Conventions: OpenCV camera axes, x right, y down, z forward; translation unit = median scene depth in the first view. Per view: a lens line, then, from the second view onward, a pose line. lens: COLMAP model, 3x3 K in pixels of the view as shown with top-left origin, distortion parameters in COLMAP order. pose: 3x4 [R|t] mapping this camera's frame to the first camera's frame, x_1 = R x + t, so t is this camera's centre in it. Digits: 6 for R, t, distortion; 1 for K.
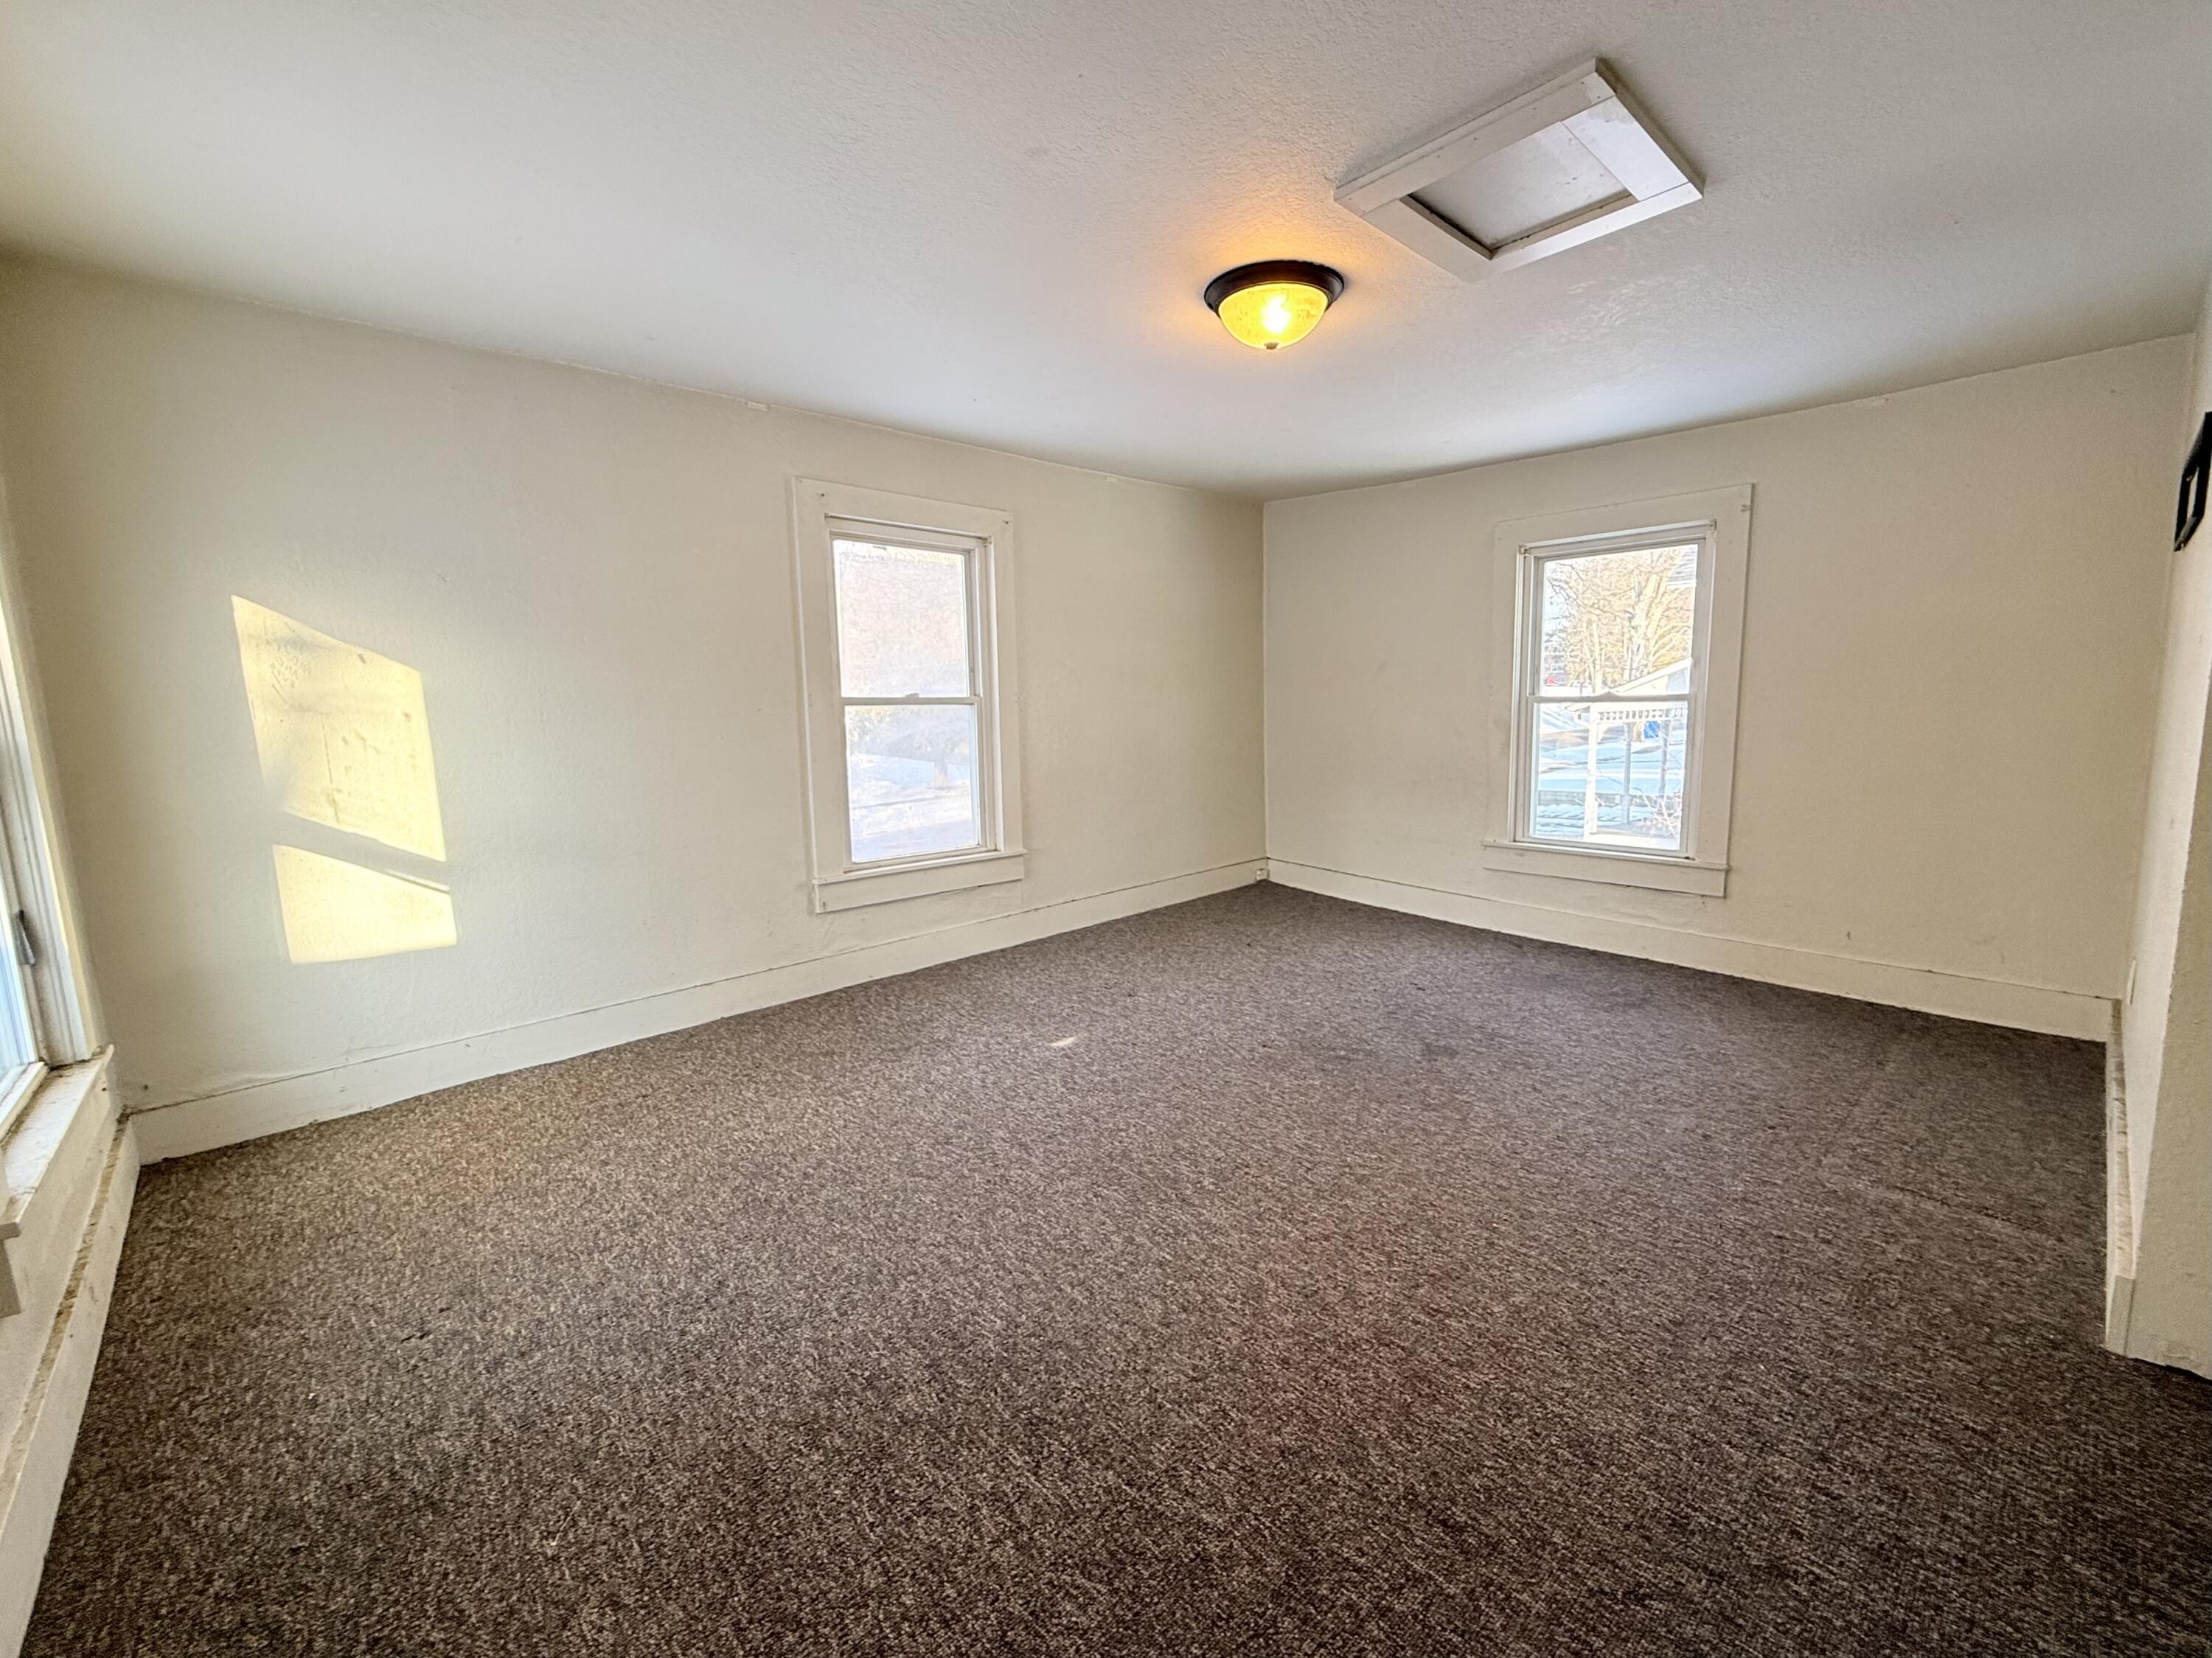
lens RADIAL K [[898.9, 0, 1123.5], [0, 898.9, 827.6], [0, 0, 1]] dist [0.001410, 0.000270]
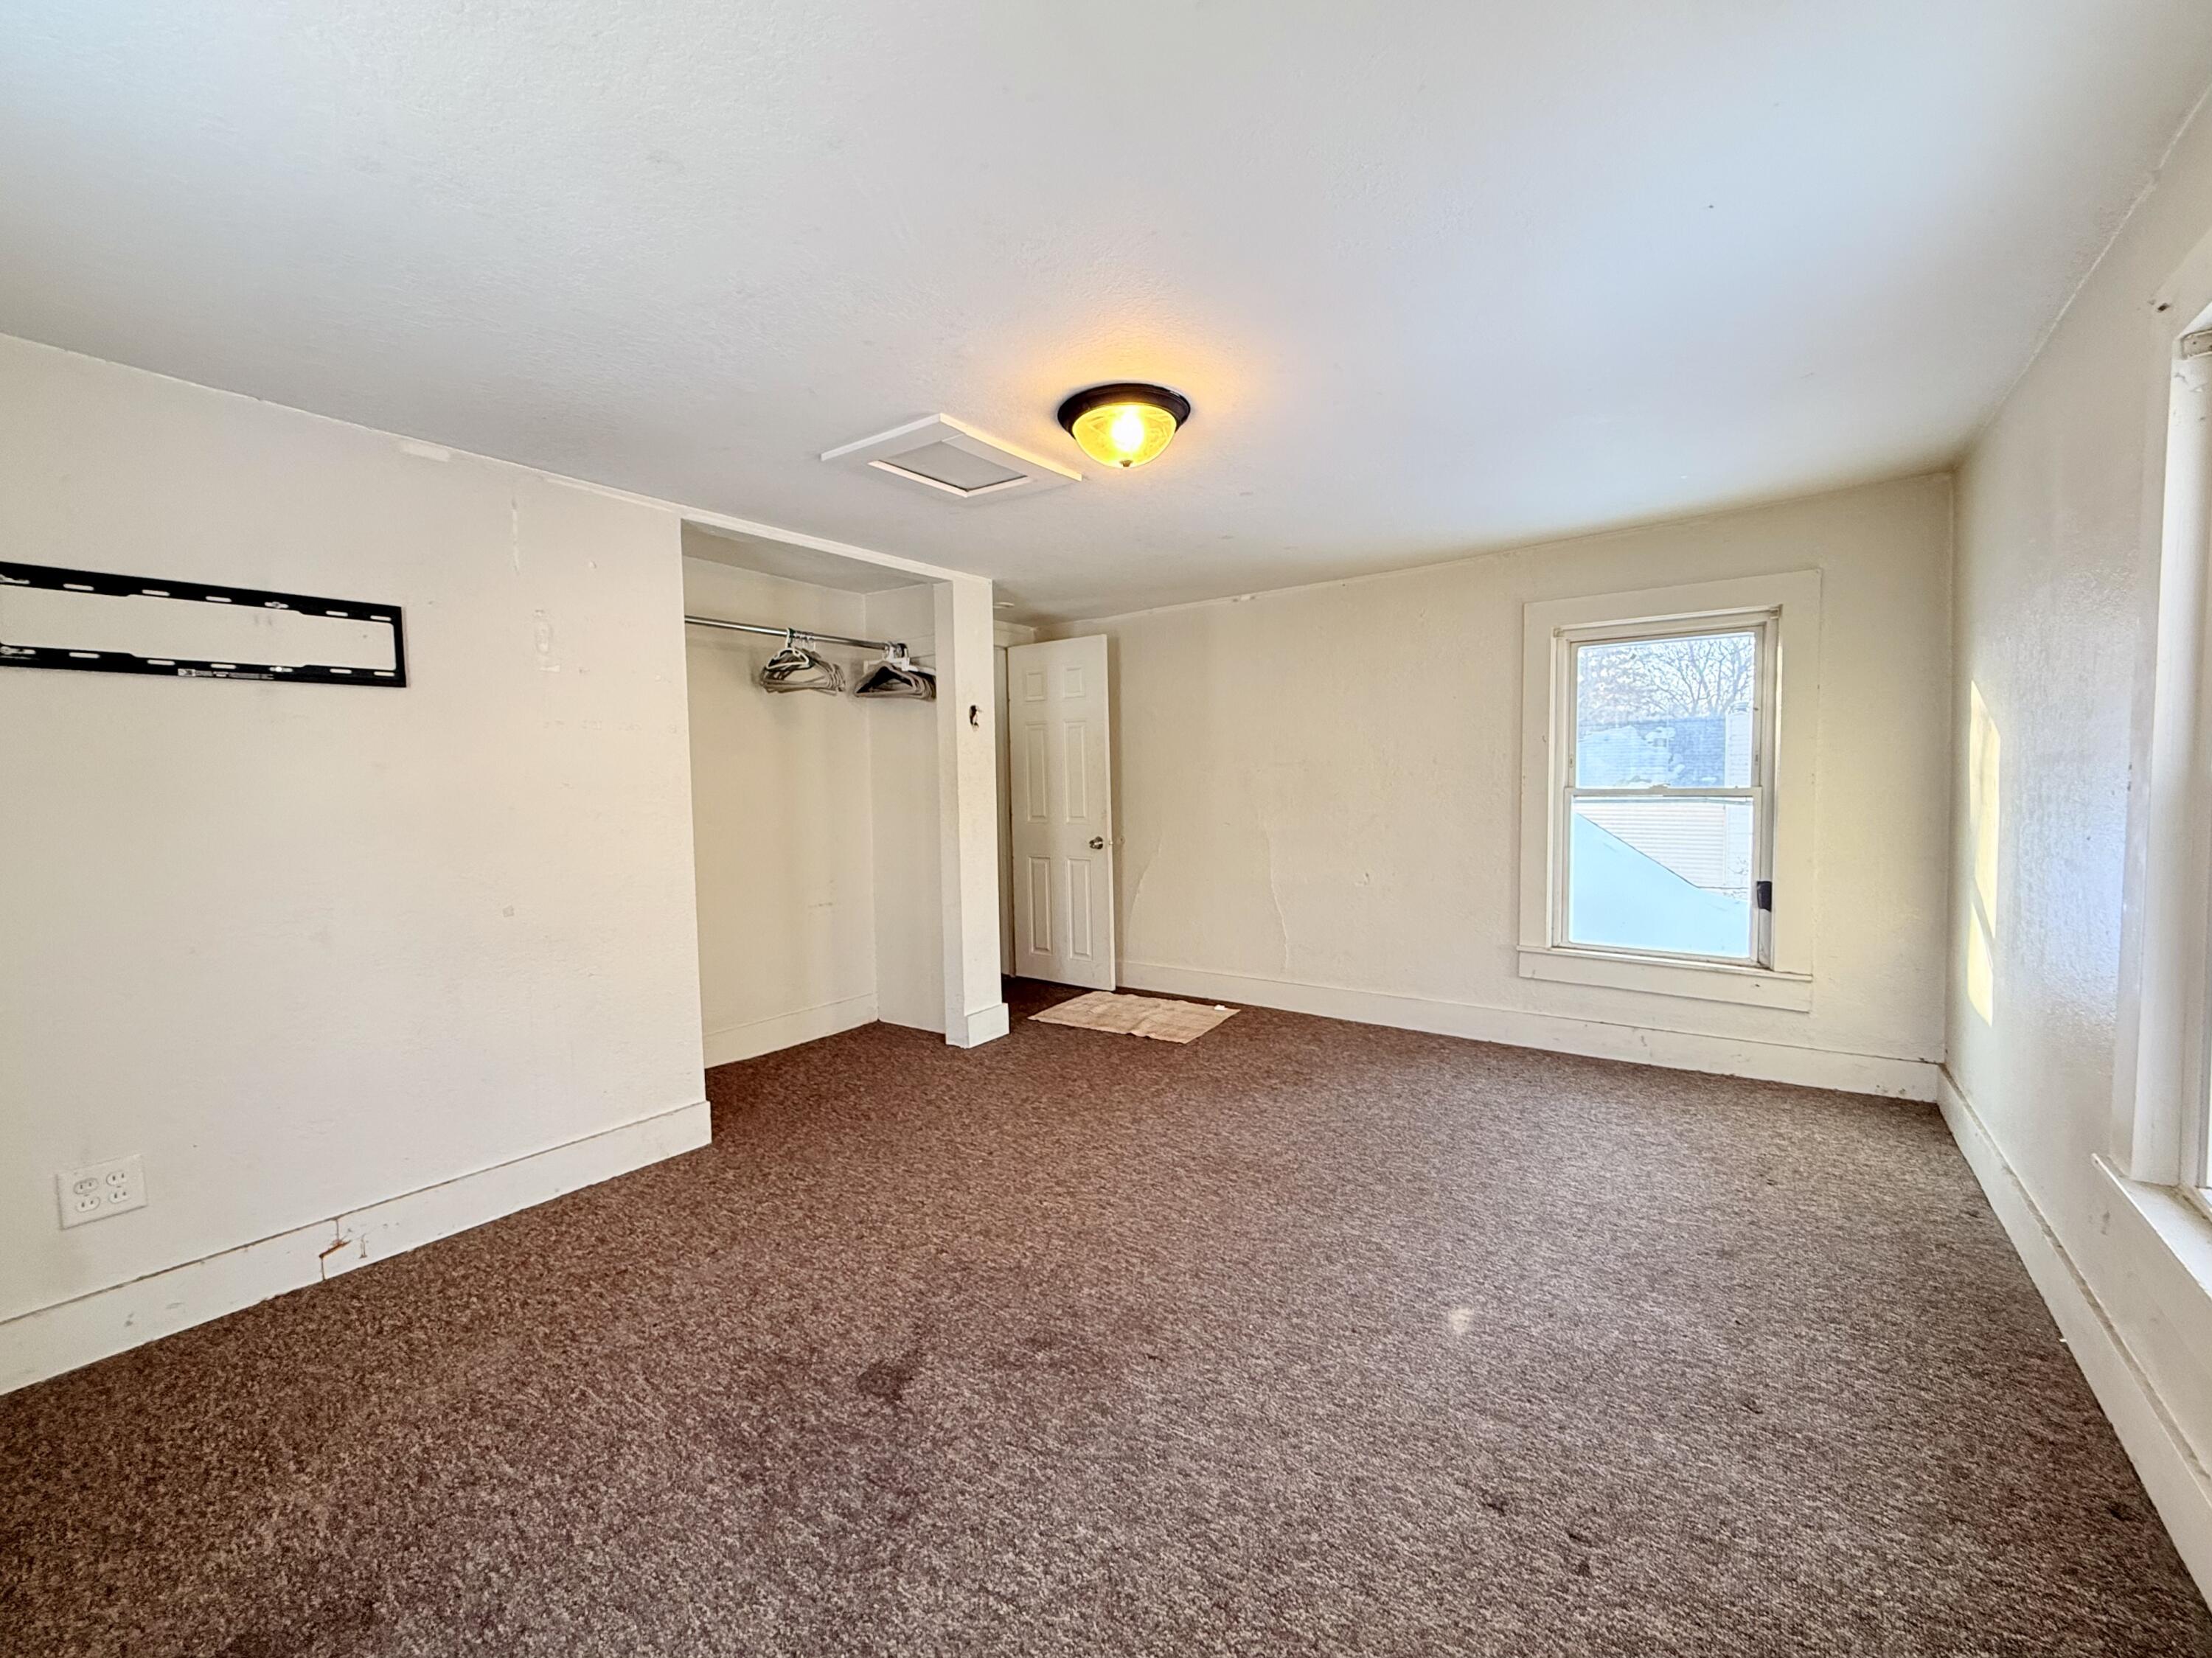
lens RADIAL K [[898.9, 0, 1123.5], [0, 898.9, 827.6], [0, 0, 1]] dist [0.001410, 0.000270]
pose [[-0.980877, 0.047119, -0.188836, 0.334052], [0.010679, 0.981820, 0.189516, -0.282820], [0.194333, 0.183875, -0.963548, 1.808460]]
